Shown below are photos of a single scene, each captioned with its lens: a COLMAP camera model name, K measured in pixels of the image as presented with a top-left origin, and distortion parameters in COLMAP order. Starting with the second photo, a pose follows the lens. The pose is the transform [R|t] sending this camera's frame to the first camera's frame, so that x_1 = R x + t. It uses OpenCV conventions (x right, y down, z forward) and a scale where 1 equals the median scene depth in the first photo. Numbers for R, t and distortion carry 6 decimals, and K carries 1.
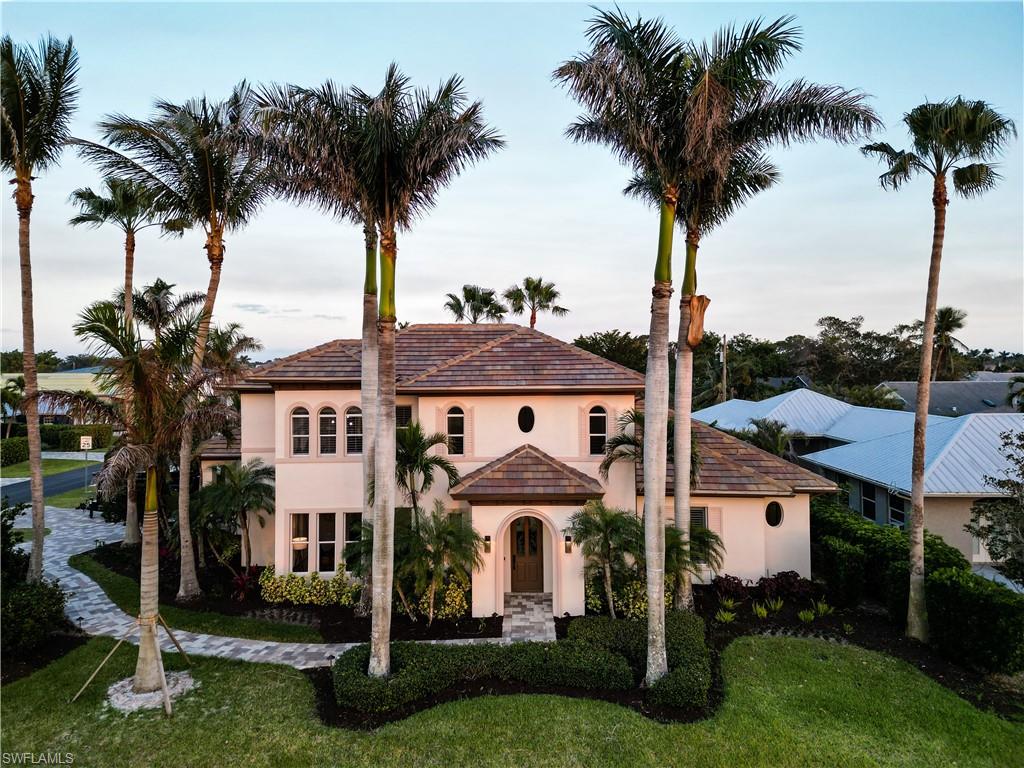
lens RADIAL K [[707.3, 0, 509.7], [0, 707.3, 408.9], [0, 0, 1]] dist [0.238237, -0.255116]
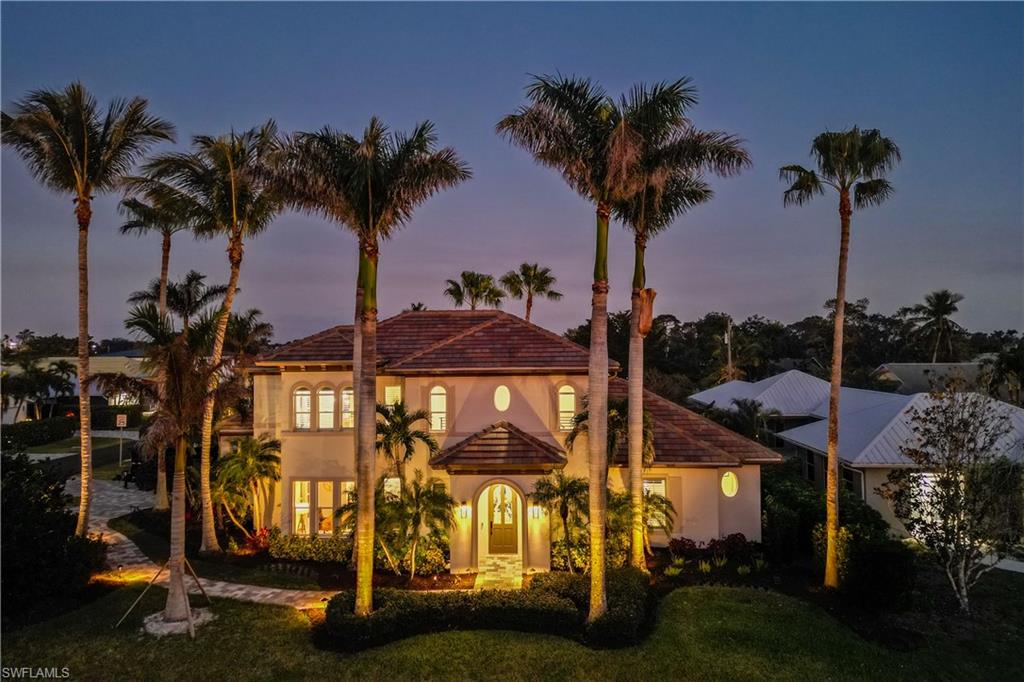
lens RADIAL K [[753.7, 0, 511.2], [0, 753.7, 352.2], [0, 0, 1]] dist [0.004826, 0.001490]
pose [[0.999390, -0.002384, -0.034828, 0.083946], [0.000574, 0.998653, -0.051887, 0.005284], [0.034905, 0.051835, 0.998045, -0.186628]]
